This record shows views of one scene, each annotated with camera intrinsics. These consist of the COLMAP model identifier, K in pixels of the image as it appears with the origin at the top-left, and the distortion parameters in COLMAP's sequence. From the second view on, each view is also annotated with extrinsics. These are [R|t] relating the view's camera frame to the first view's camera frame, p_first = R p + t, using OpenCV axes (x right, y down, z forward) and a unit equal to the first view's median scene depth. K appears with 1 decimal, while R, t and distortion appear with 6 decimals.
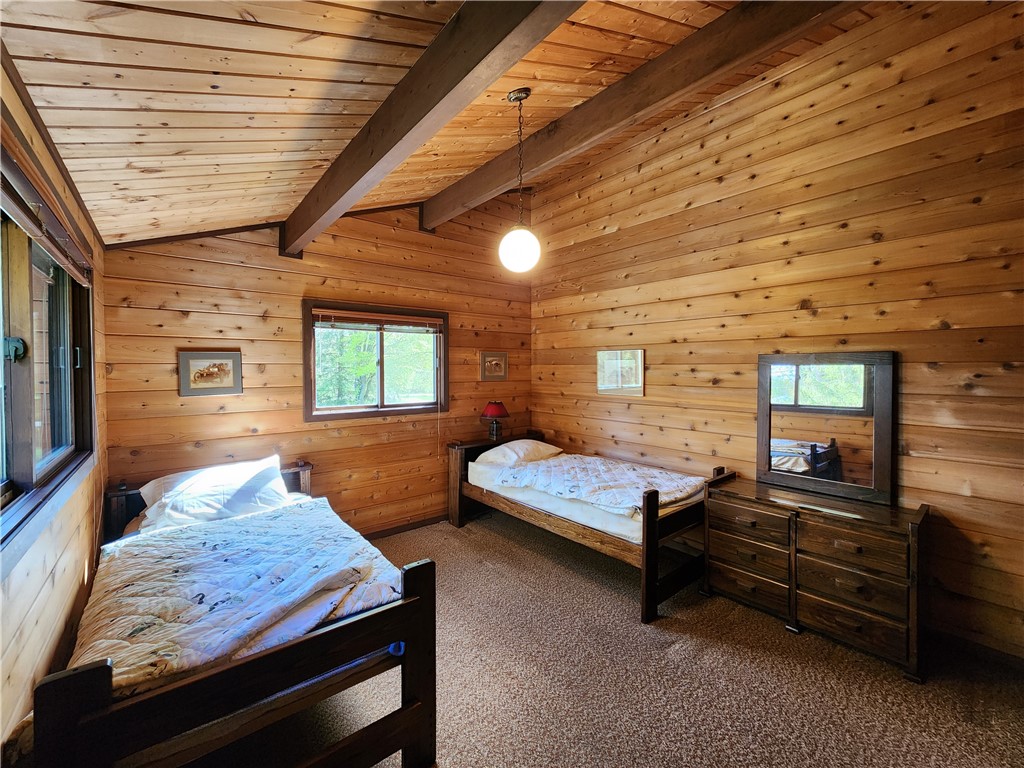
lens RADIAL K [[416.1, 0, 510.6], [0, 416.1, 376.6], [0, 0, 1]] dist [0.004320, -0.000930]
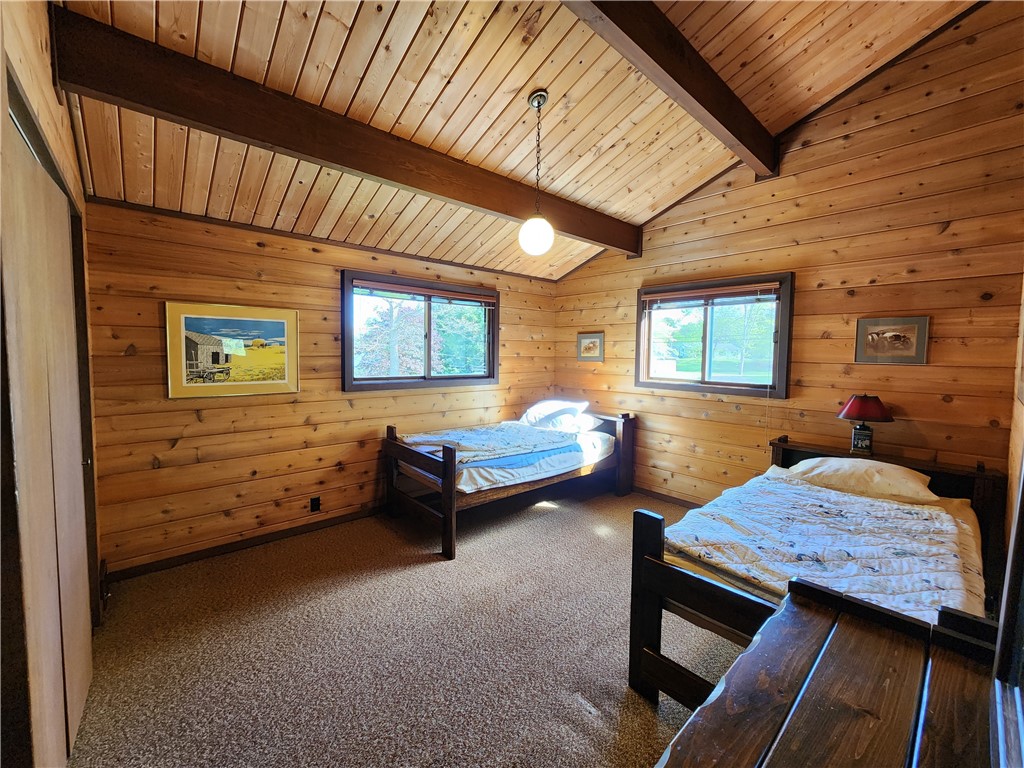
lens RADIAL K [[416.1, 0, 504.8], [0, 416.1, 378.3], [0, 0, 1]] dist [0.004320, -0.000930]
pose [[0.042534, 0.074598, -0.996306, 0.657453], [-0.026970, 0.996931, 0.073494, 0.001362], [0.998731, 0.023745, 0.044415, 0.470628]]
